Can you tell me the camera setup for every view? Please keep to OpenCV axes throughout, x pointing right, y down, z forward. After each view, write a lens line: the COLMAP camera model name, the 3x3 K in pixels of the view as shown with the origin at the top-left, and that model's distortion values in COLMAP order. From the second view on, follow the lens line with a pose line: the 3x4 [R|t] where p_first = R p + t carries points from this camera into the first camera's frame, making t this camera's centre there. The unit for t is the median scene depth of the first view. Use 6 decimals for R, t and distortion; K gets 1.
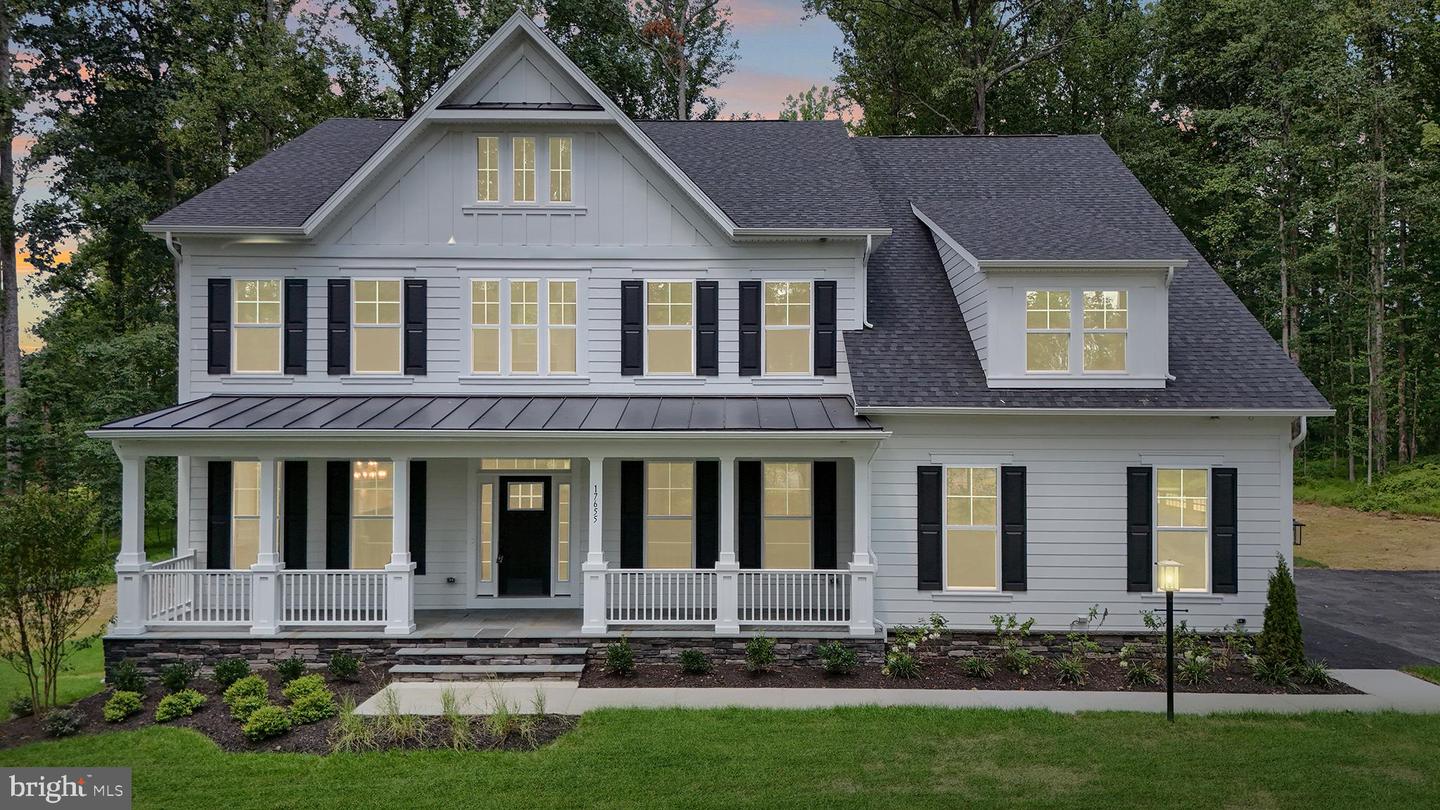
lens RADIAL K [[1026.3, 0, 718.2], [0, 1026.3, 403.2], [0, 0, 1]] dist [0.037957, -0.024732]
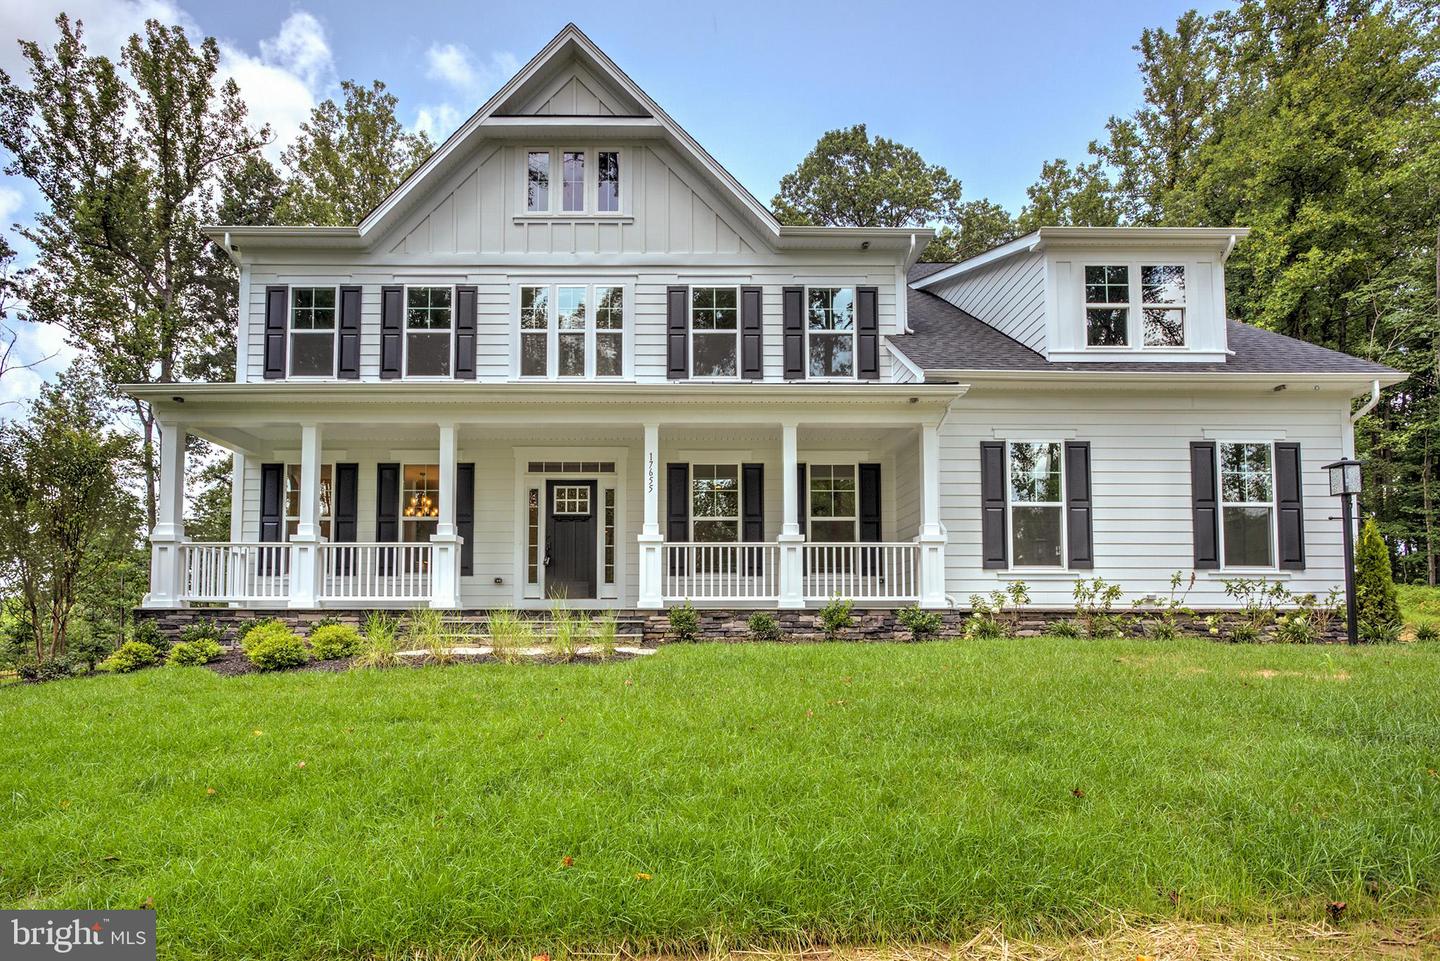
lens RADIAL K [[830.7, 0, 719.5], [0, 830.7, 481.4], [0, 0, 1]] dist [-0.012579, 0.002592]
pose [[0.999958, -0.003962, 0.008251, -0.059118], [0.004381, 0.998667, -0.051422, 0.137439], [-0.008036, 0.051456, 0.998643, 0.217626]]
